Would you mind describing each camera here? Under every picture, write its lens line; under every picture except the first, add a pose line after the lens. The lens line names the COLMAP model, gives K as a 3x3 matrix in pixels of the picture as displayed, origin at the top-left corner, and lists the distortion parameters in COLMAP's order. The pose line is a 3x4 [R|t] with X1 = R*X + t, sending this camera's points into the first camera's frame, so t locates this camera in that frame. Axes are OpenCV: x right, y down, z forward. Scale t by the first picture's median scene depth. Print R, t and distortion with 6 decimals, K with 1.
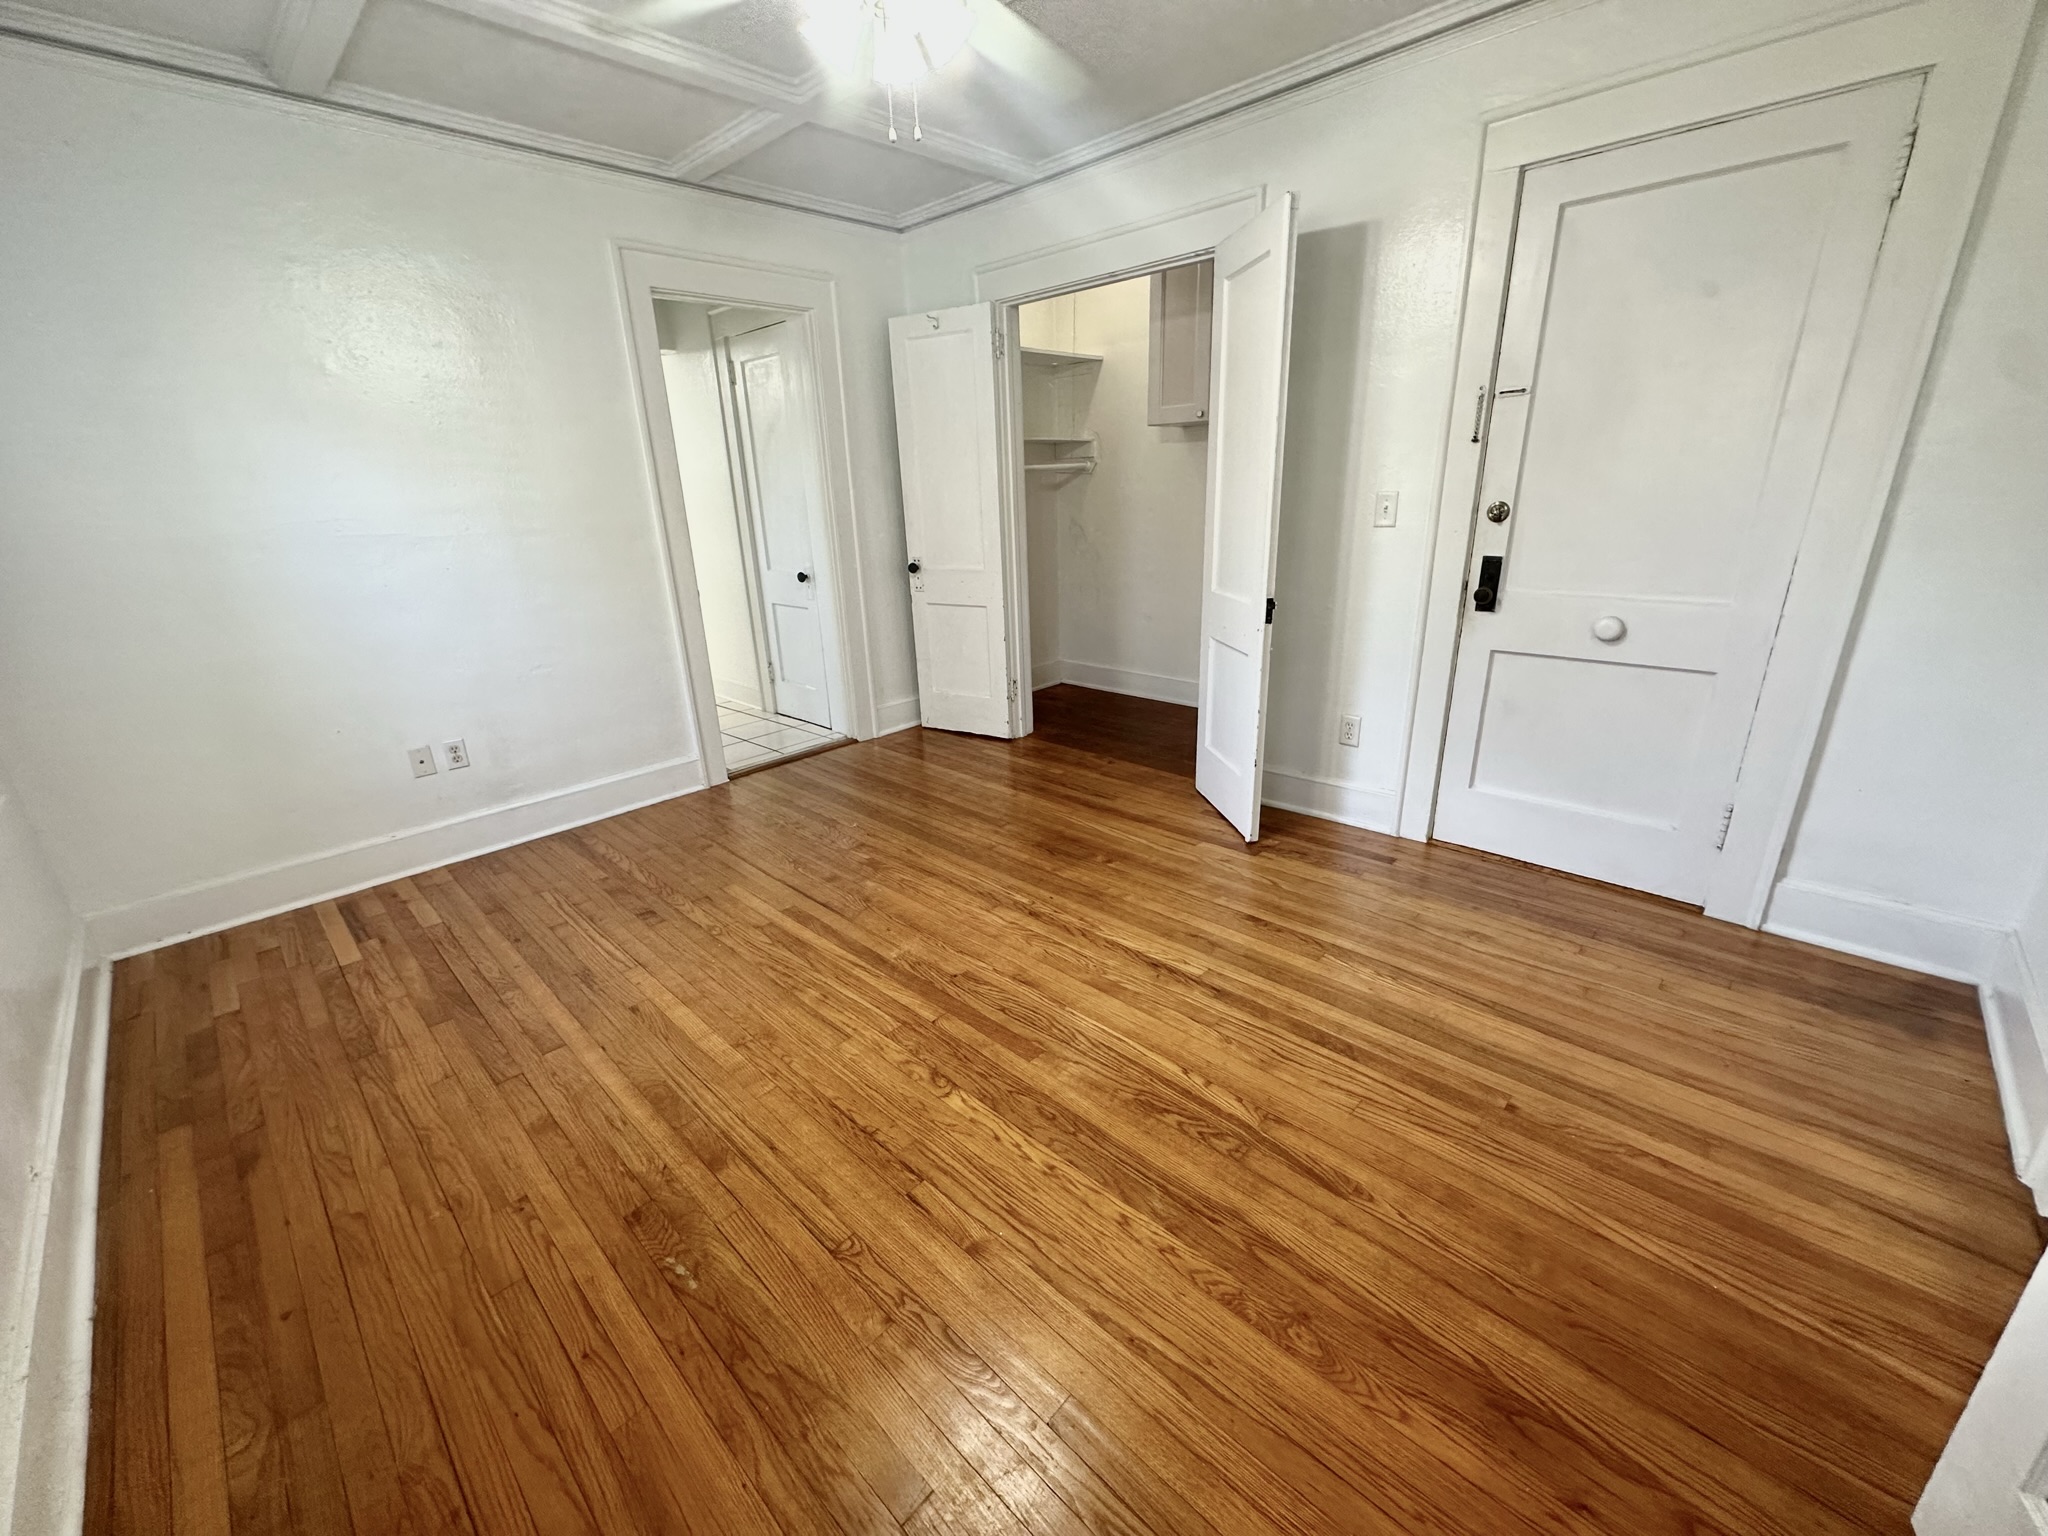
lens RADIAL K [[817.4, 0, 1021.7], [0, 817.4, 767.8], [0, 0, 1]] dist [-0.001996, -0.000840]
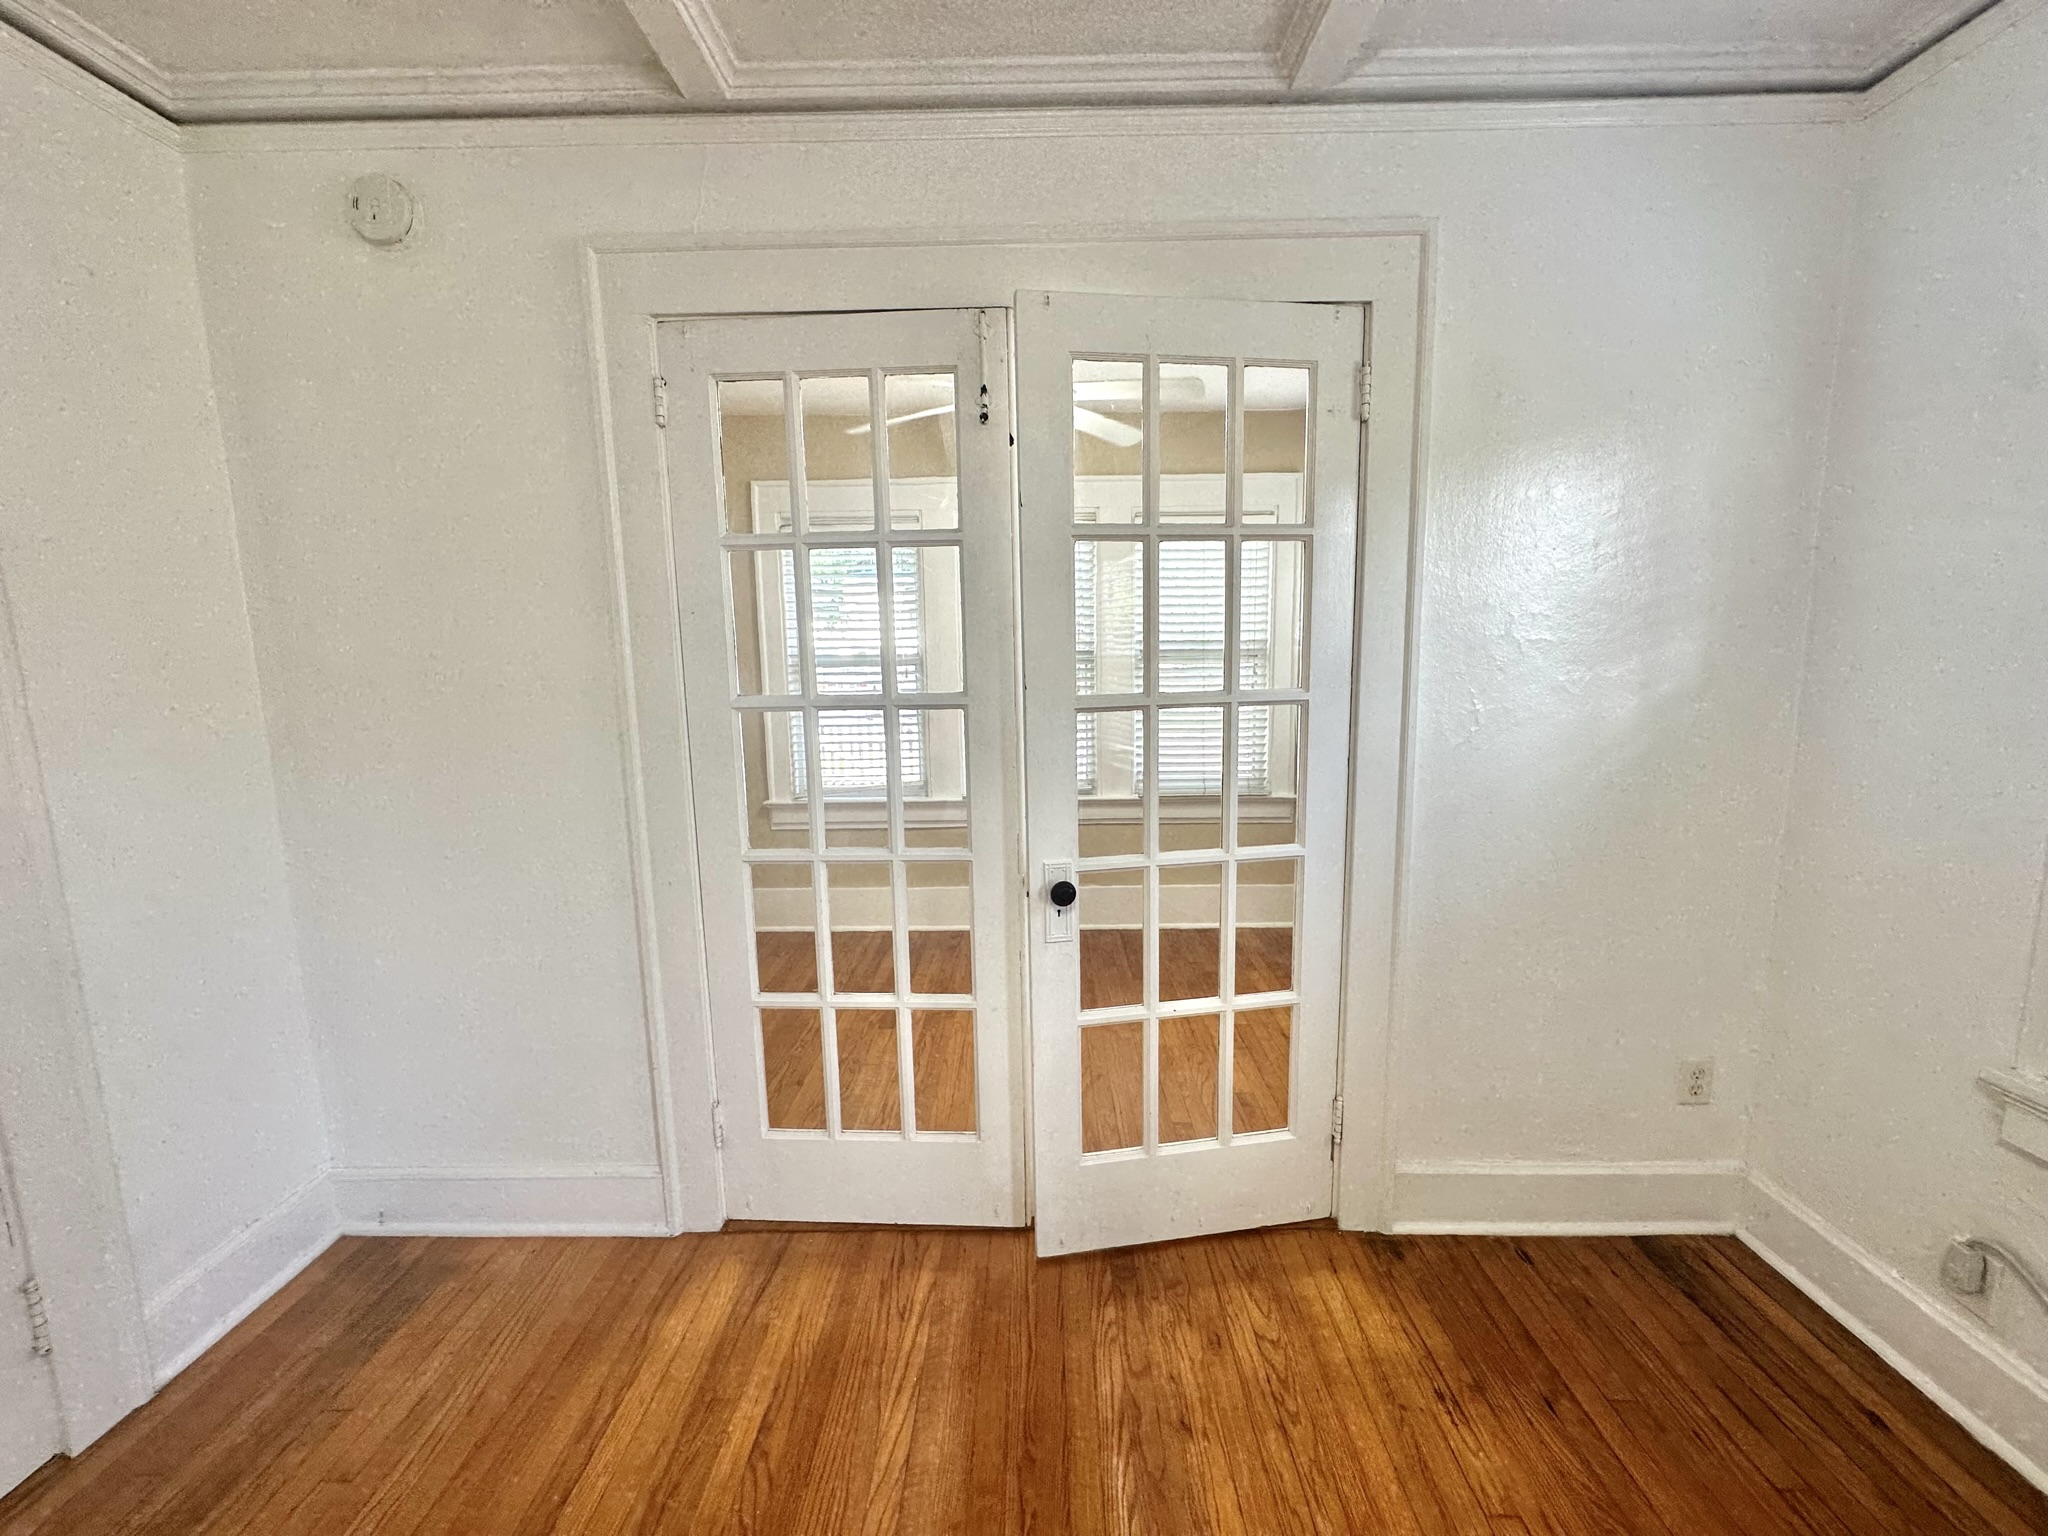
lens RADIAL K [[817.4, 0, 1021.7], [0, 817.4, 767.8], [0, 0, 1]] dist [-0.001996, -0.000840]
pose [[-0.680299, -0.059169, 0.730542, -0.028767], [0.280469, 0.899855, 0.334062, -0.274537], [-0.677148, 0.432157, -0.595576, 0.672362]]
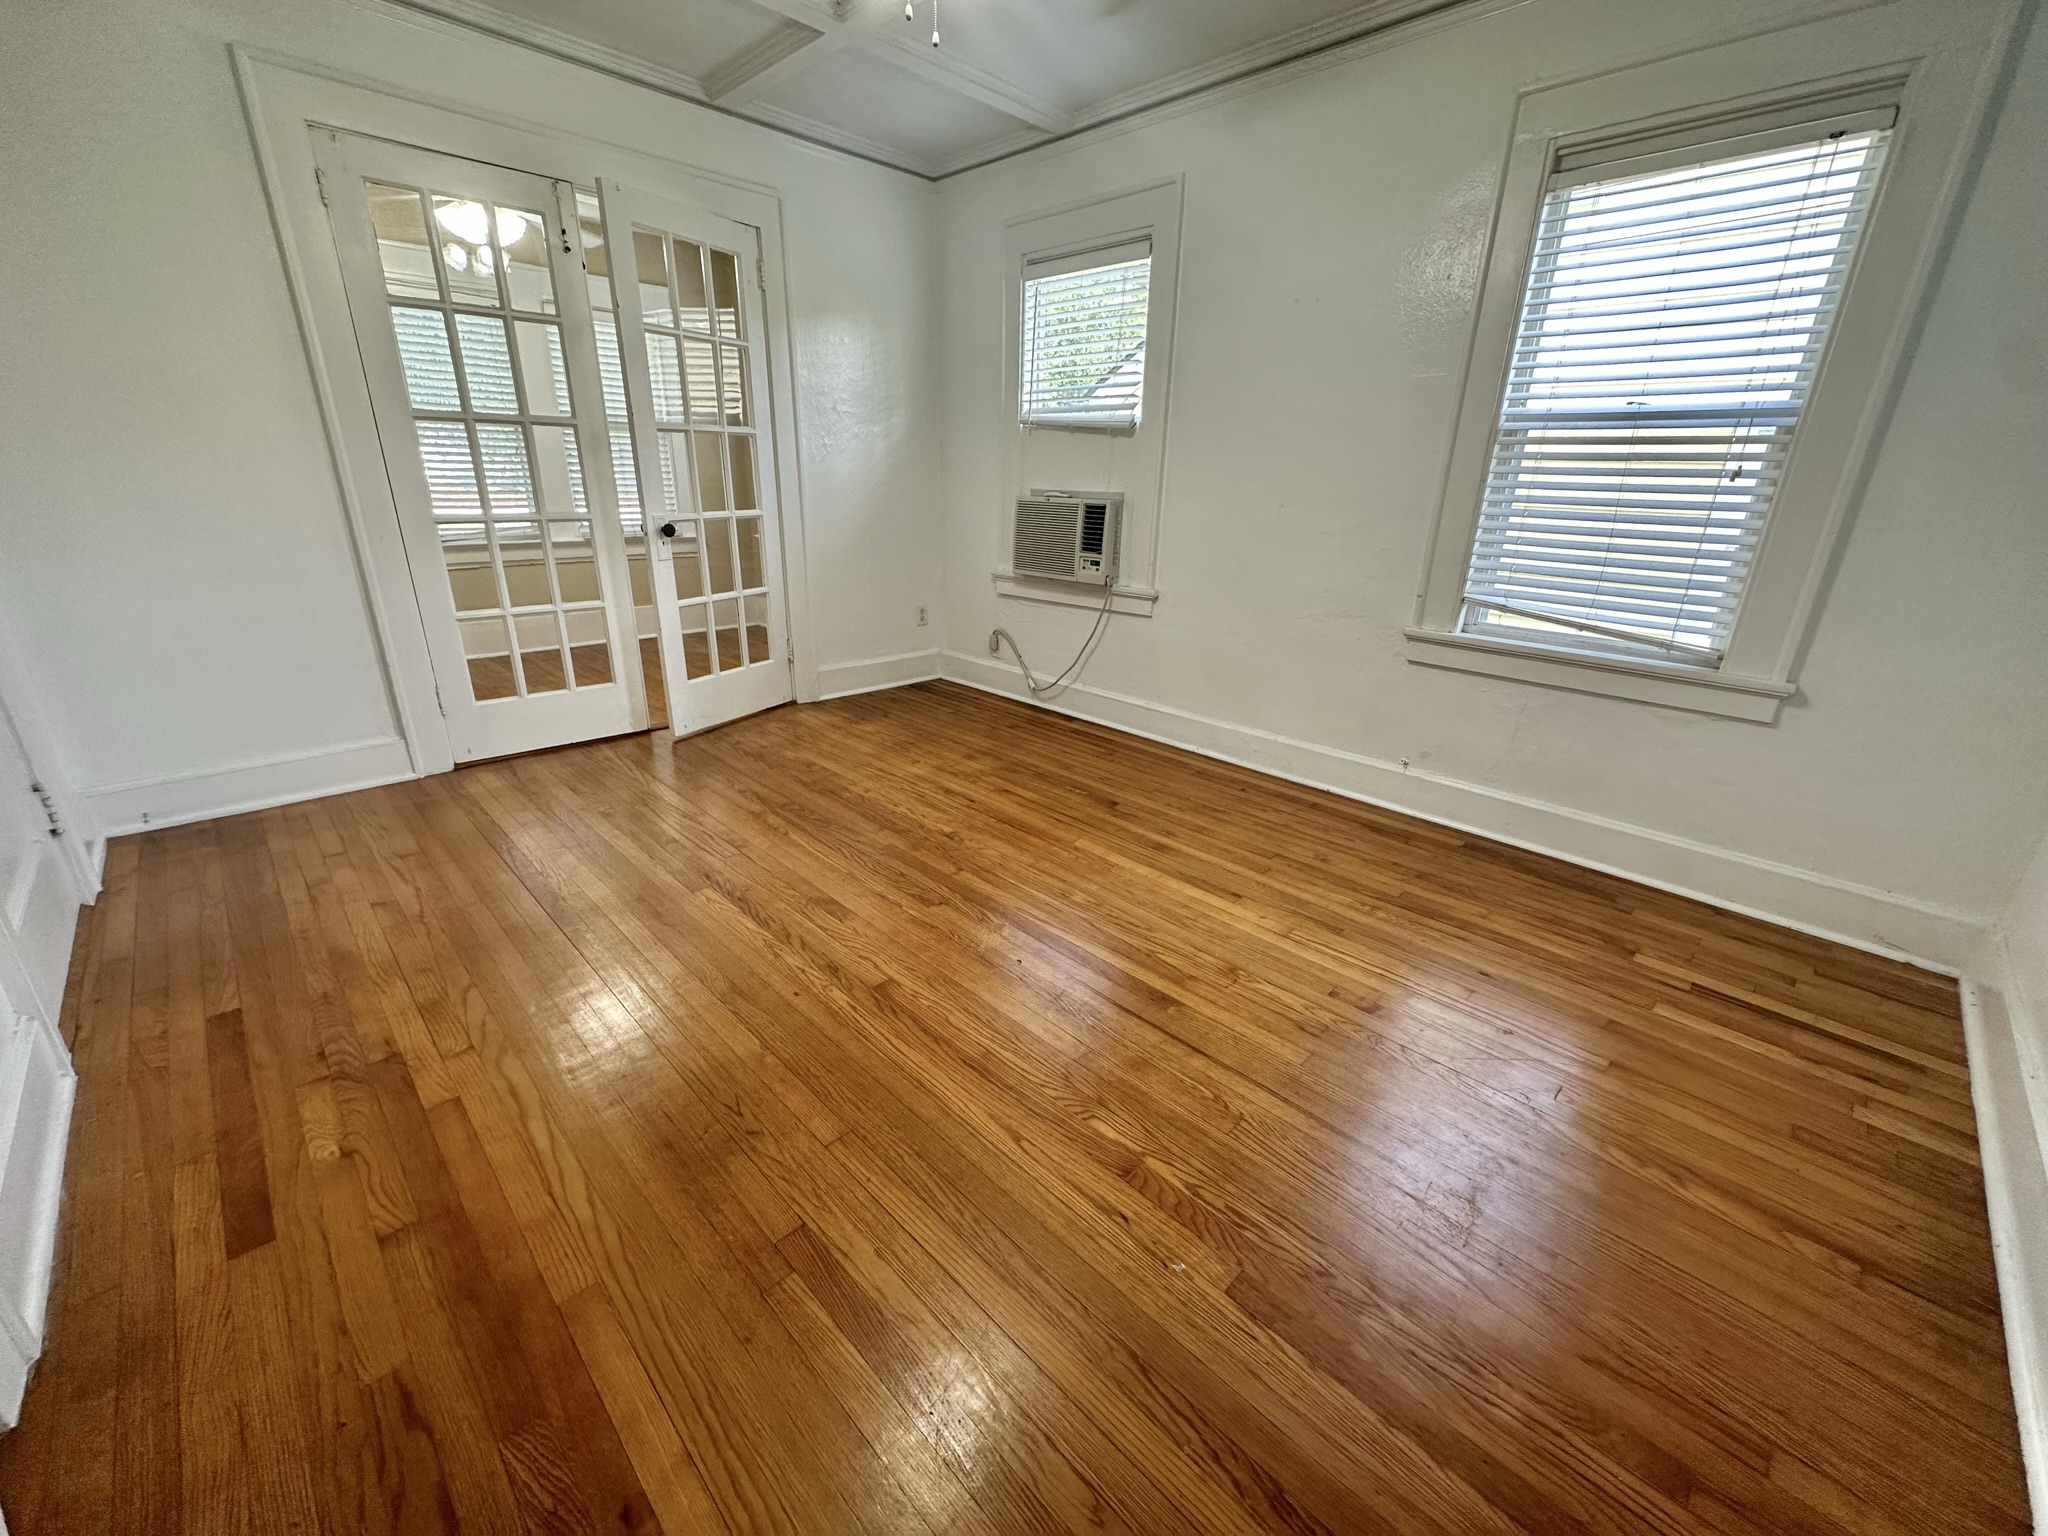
lens RADIAL K [[817.4, 0, 1021.7], [0, 817.4, 767.8], [0, 0, 1]] dist [-0.001996, -0.000840]
pose [[-0.999601, 0.000870, 0.028236, -0.197463], [0.018606, 0.772412, 0.634850, -0.482882], [-0.021257, 0.635122, -0.772120, 1.574866]]
